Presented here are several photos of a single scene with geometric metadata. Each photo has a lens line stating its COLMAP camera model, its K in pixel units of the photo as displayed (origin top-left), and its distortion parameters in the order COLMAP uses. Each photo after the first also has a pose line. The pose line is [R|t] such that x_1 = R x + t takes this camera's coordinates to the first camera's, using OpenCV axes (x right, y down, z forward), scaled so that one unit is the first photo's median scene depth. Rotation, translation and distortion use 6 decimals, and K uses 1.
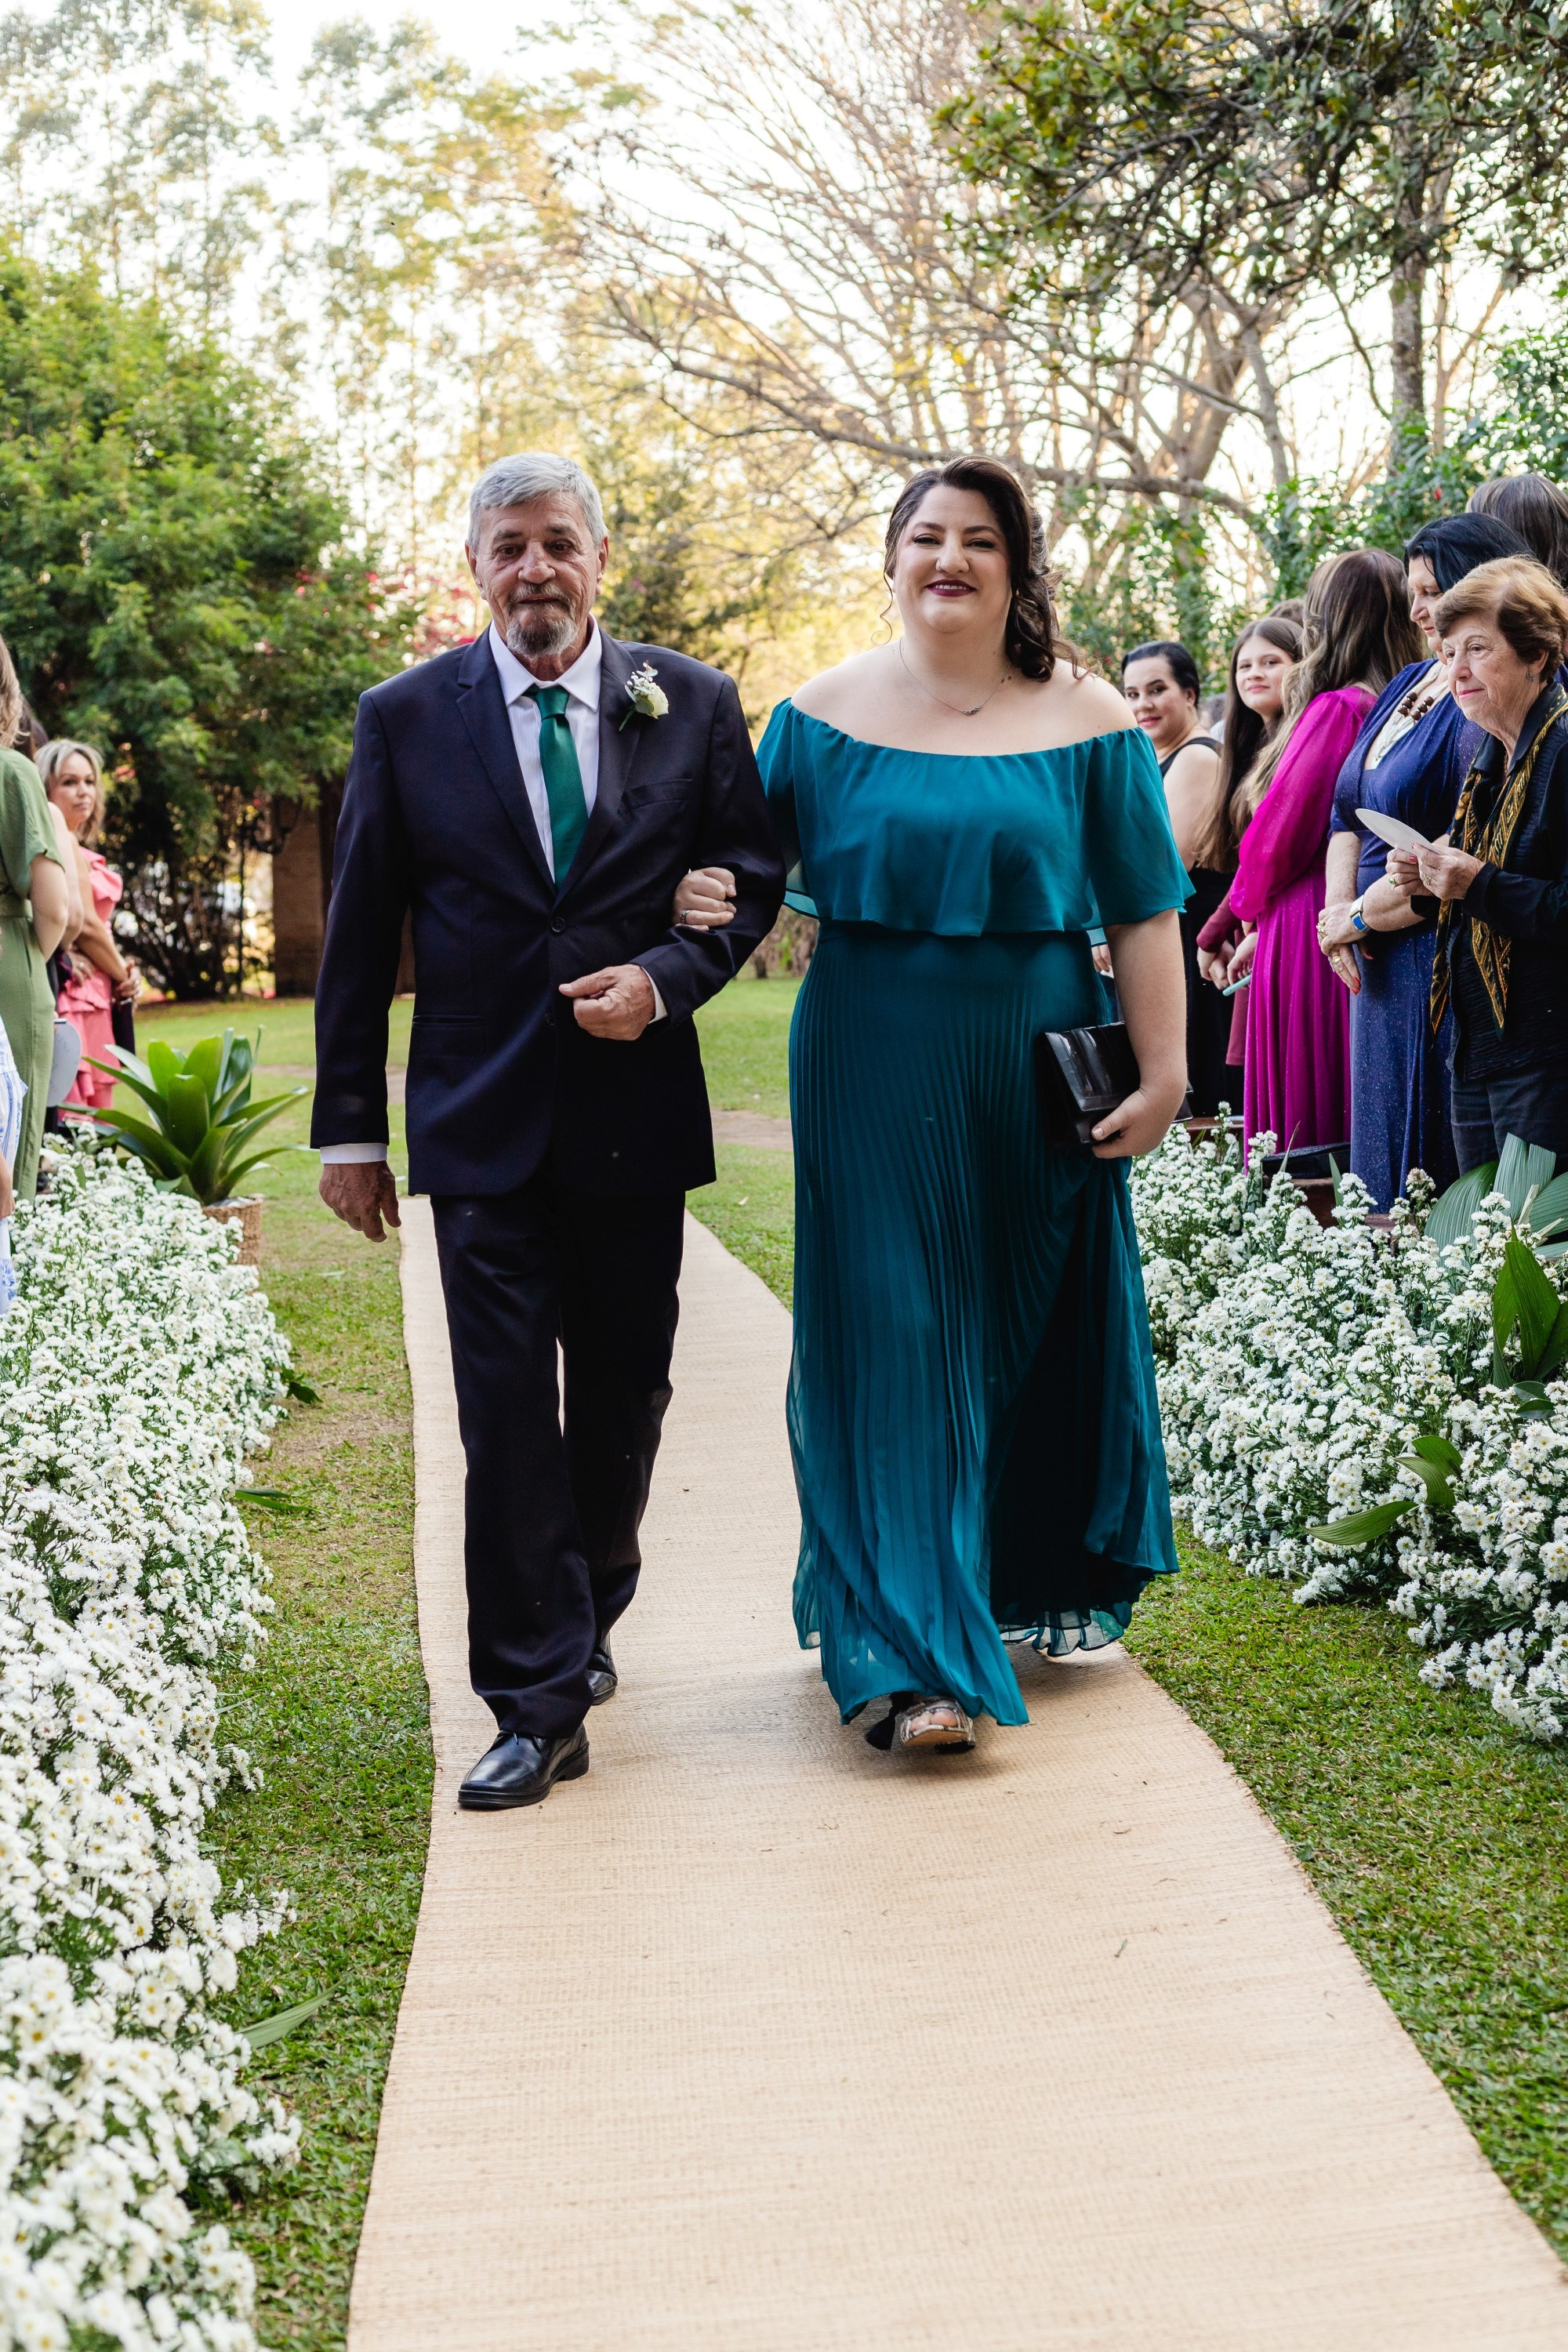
lens RADIAL K [[3499.9, 0, 790.2], [0, 3499.9, 1175.1], [0, 0, 1]] dist [0.004267, 0.029425]
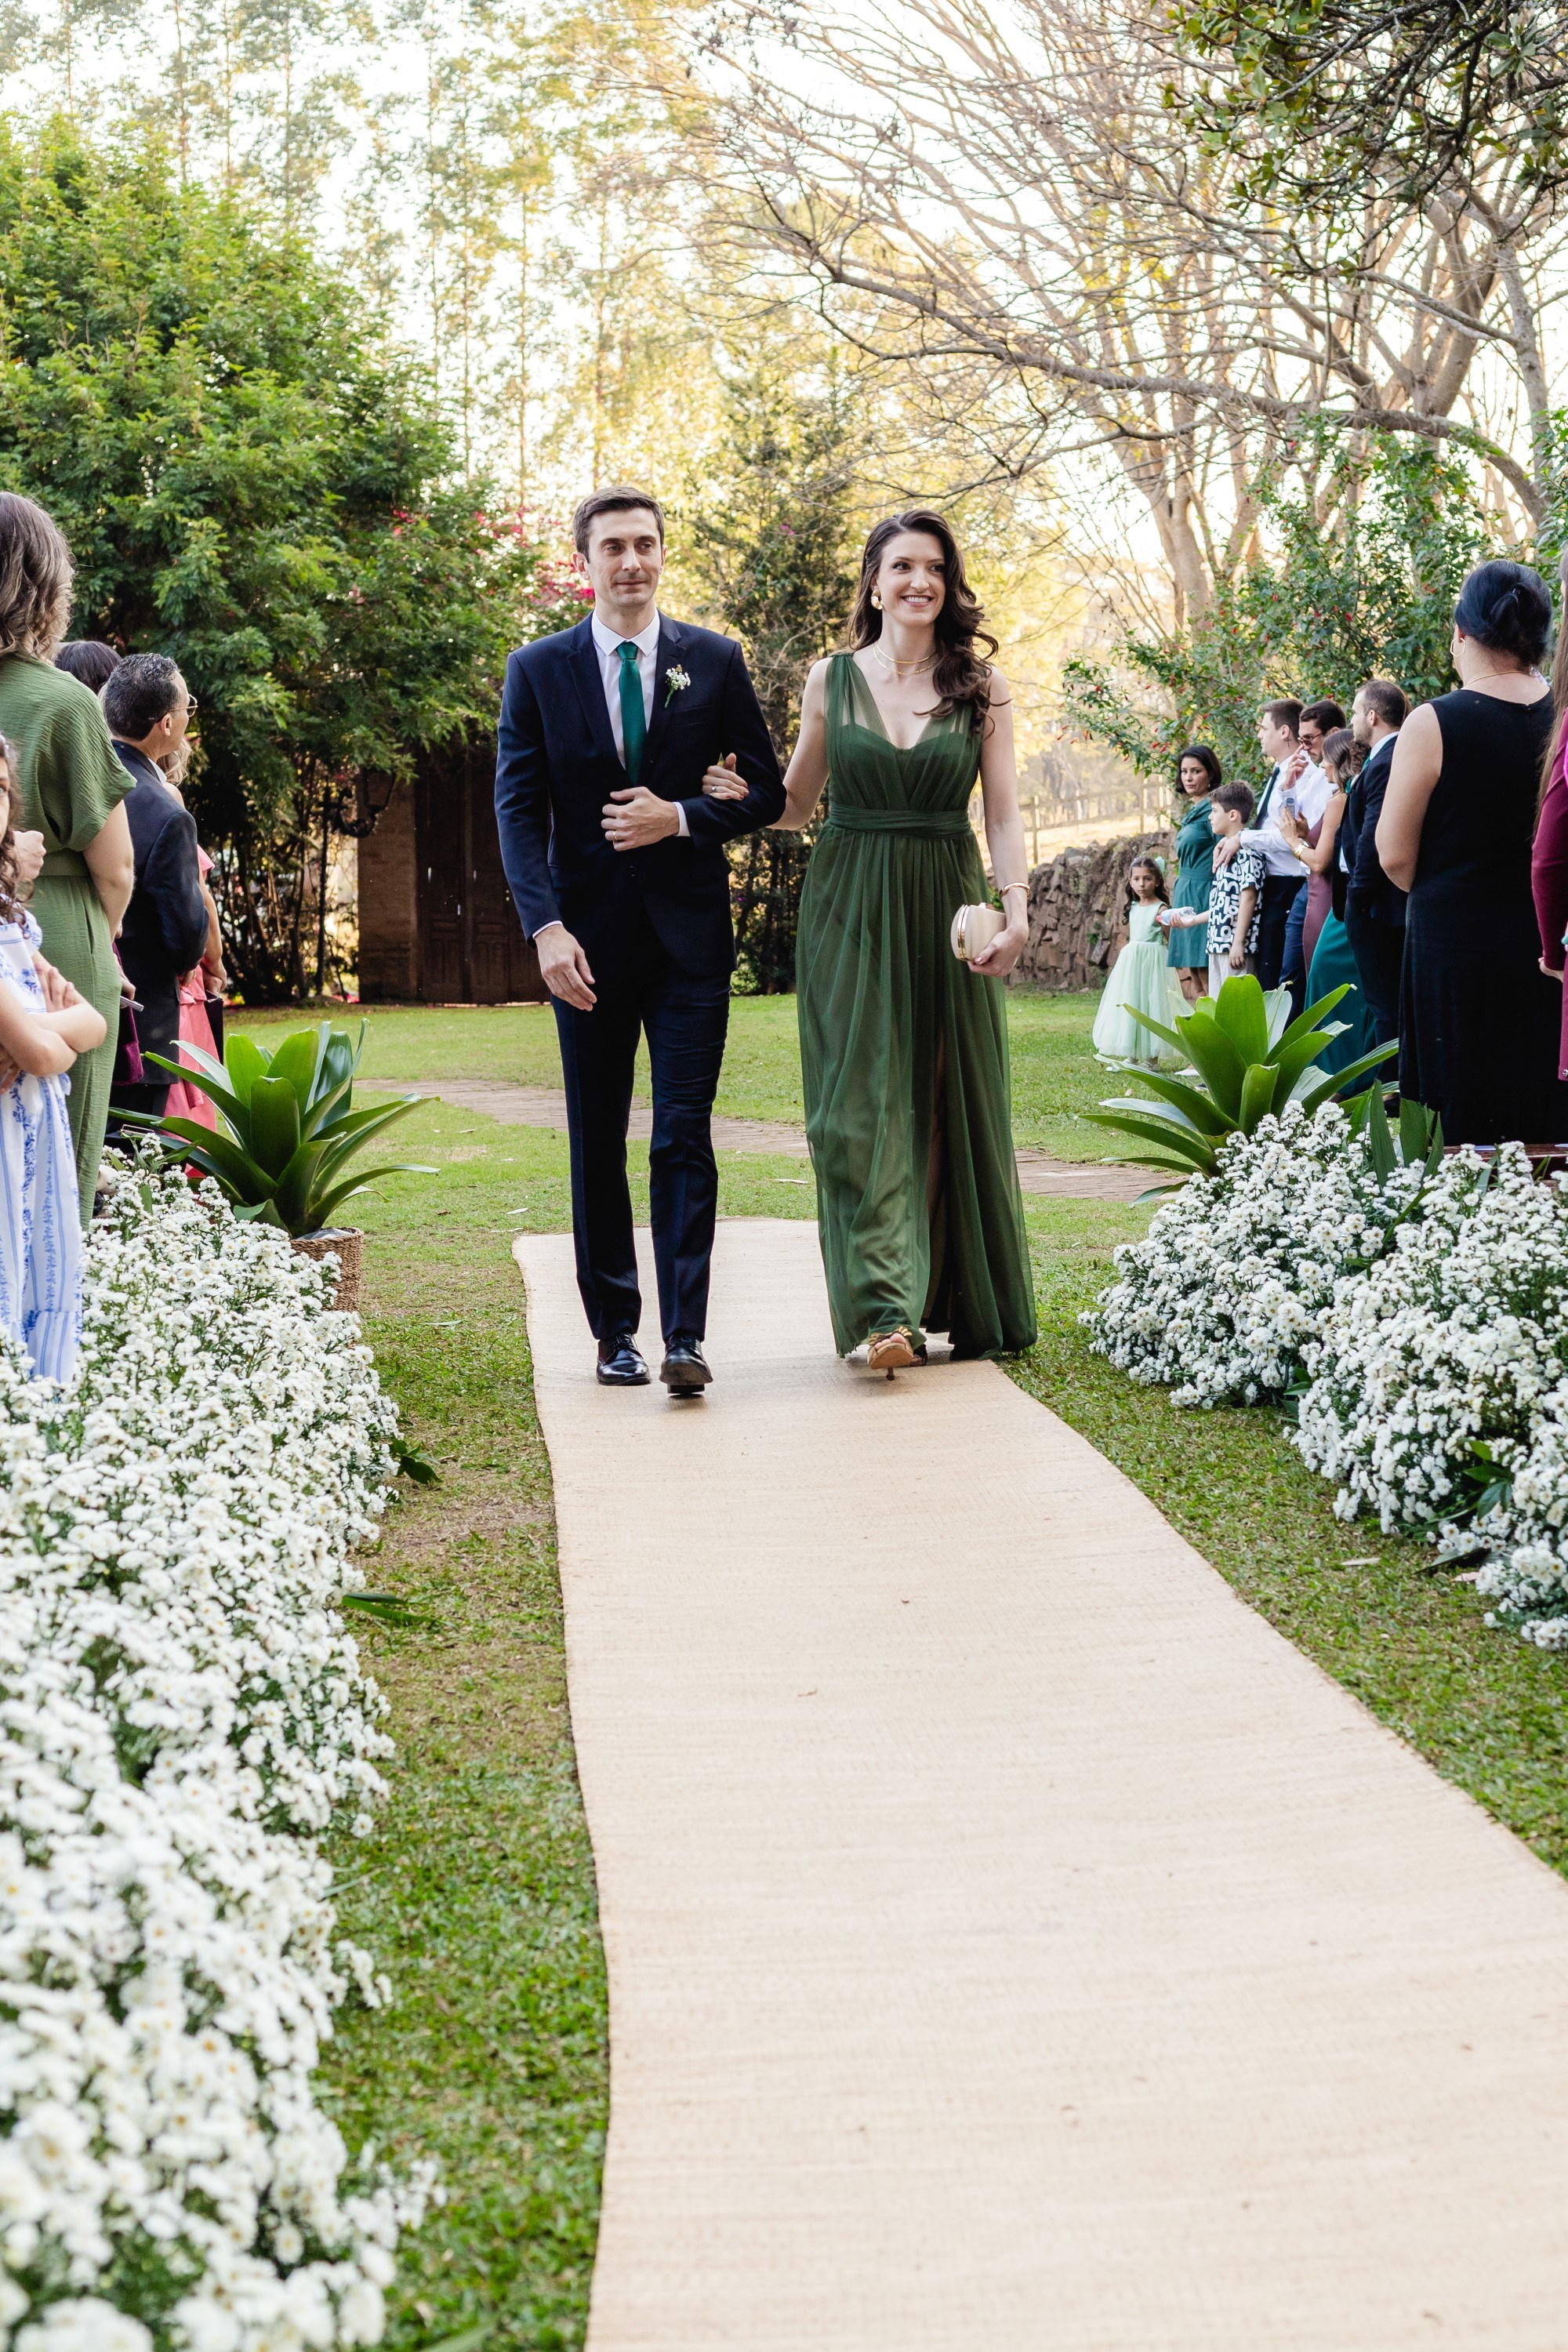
lens RADIAL K [[4002.0, 0, 898.7], [0, 4002.0, 1179.1], [0, 0, 1]] dist [0.007341, 0.080806]
pose [[0.999864, 0.013188, -0.009899, -0.027150], [-0.013289, 0.999860, -0.010162, 0.004335], [0.009764, 0.010292, 0.999899, 0.108212]]
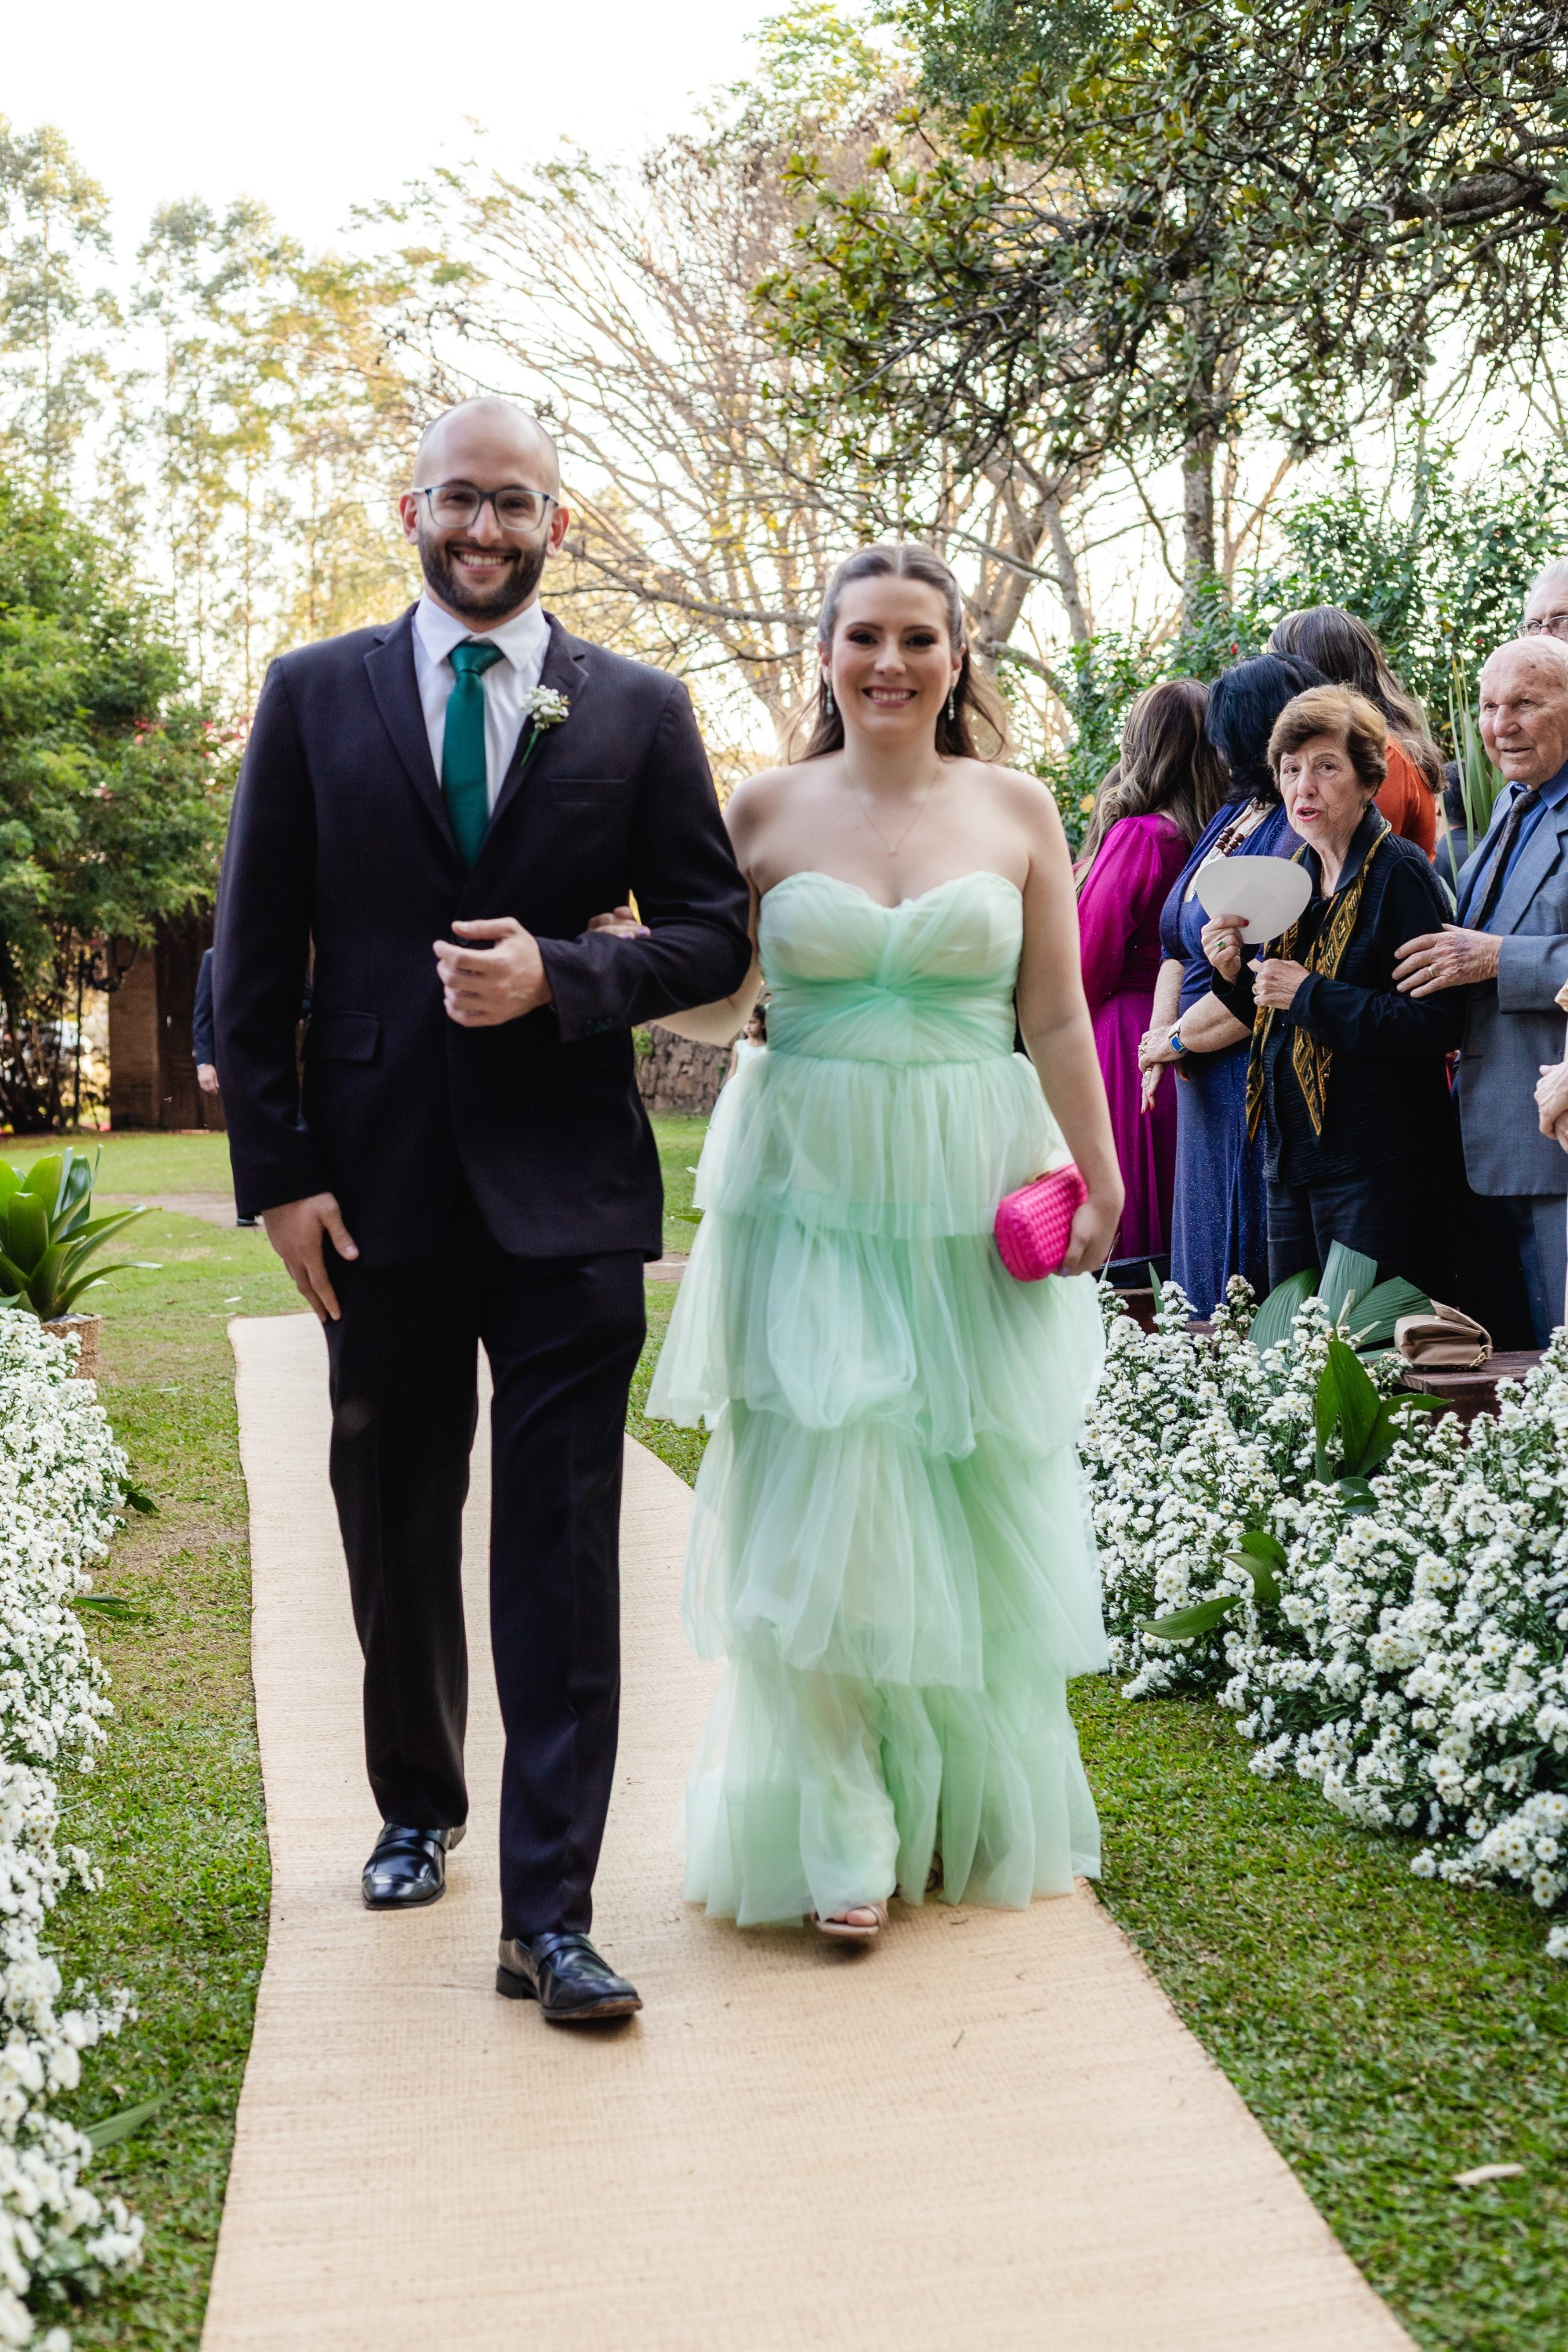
lens RADIAL K [[3360.0, 0, 787.0], [0, 3360.0, 1172.6], [0, 0, 1]] dist [0.003173, 0.040015]
pose [[0.998590, 0.001756, 0.053063, -0.005430], [0.000375, 0.999195, -0.040107, 0.007587], [-0.053091, 0.040071, 0.997785, 0.020089]]
